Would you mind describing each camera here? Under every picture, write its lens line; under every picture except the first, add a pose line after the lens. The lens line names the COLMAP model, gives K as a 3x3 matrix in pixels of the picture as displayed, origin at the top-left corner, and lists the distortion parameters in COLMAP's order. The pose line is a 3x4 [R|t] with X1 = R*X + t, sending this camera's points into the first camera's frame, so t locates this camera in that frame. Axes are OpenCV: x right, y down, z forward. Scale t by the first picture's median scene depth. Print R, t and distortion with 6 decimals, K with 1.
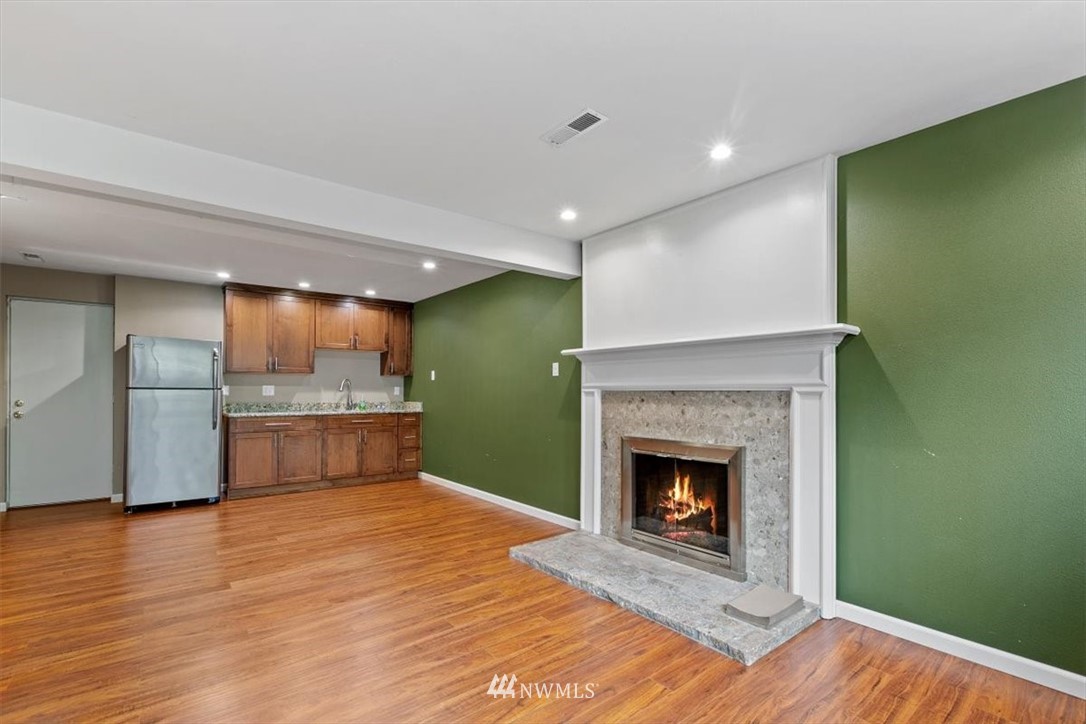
lens RADIAL K [[485.0, 0, 541.4], [0, 485.0, 380.0], [0, 0, 1]] dist [-0.001278, -0.000273]
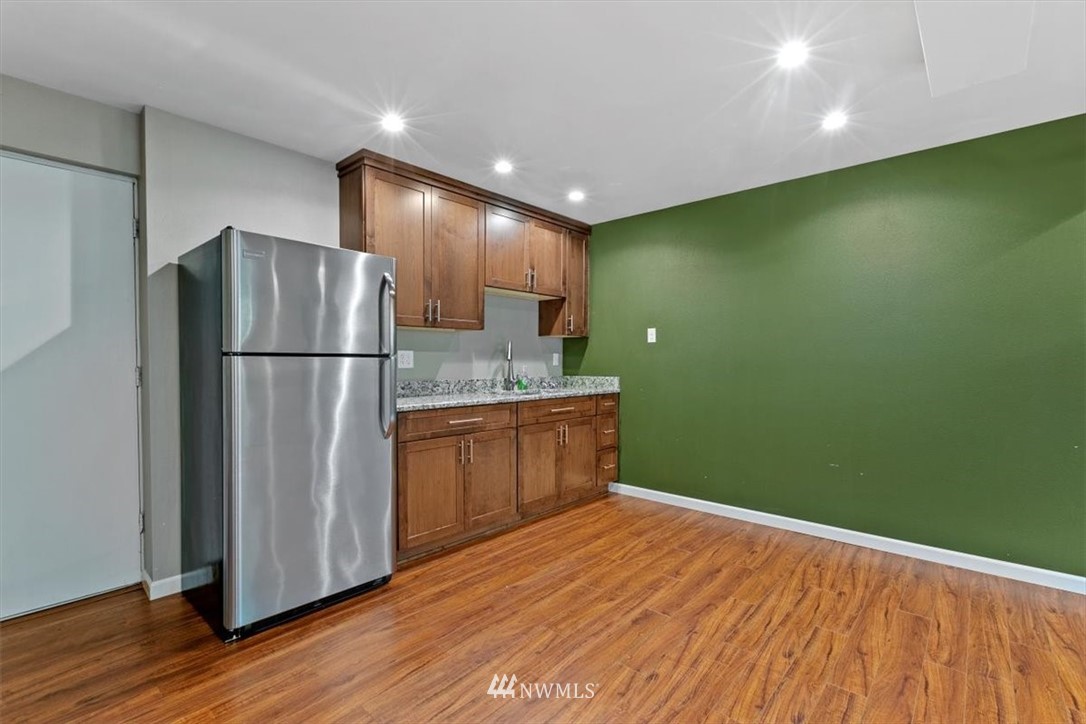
lens RADIAL K [[485.0, 0, 542.8], [0, 485.0, 372.4], [0, 0, 1]] dist [-0.001278, -0.000273]
pose [[0.988451, -0.008175, 0.151323, -0.362065], [0.001270, 0.998955, 0.045676, 0.007951], [-0.151538, -0.044957, 0.987429, 0.303542]]
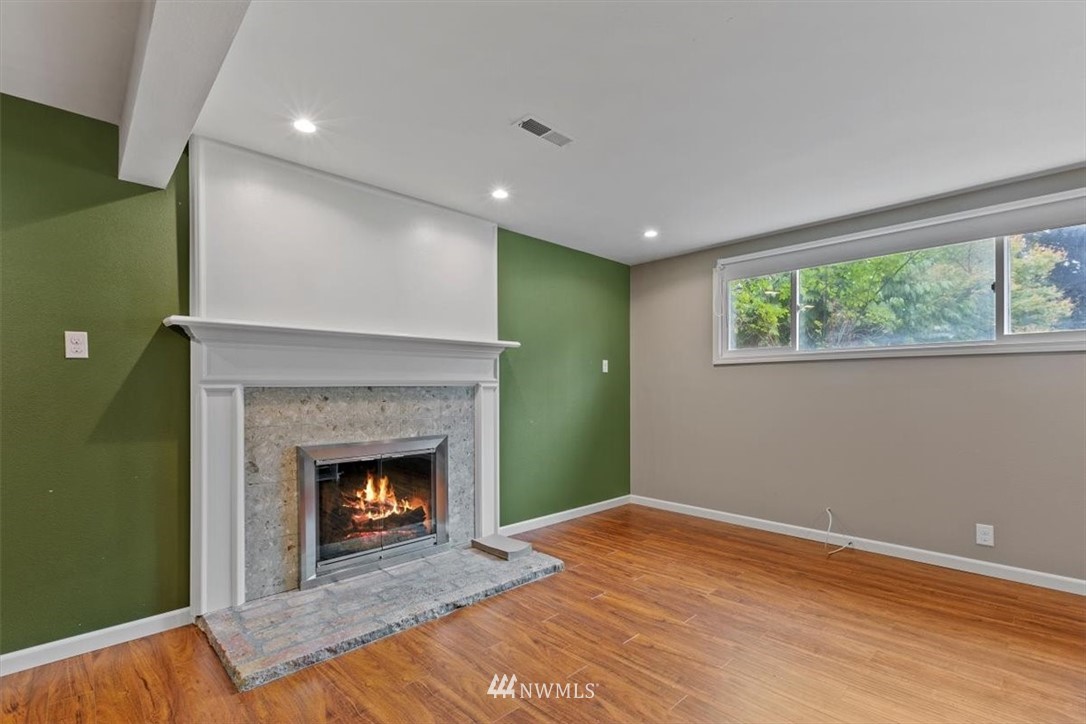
lens RADIAL K [[485.0, 0, 545.5], [0, 485.0, 381.4], [0, 0, 1]] dist [-0.001278, -0.000273]
pose [[-0.078141, 0.011016, 0.996881, -0.815947], [-0.016189, 0.999793, -0.012317, 0.022506], [-0.996811, -0.017101, -0.077946, 0.911376]]
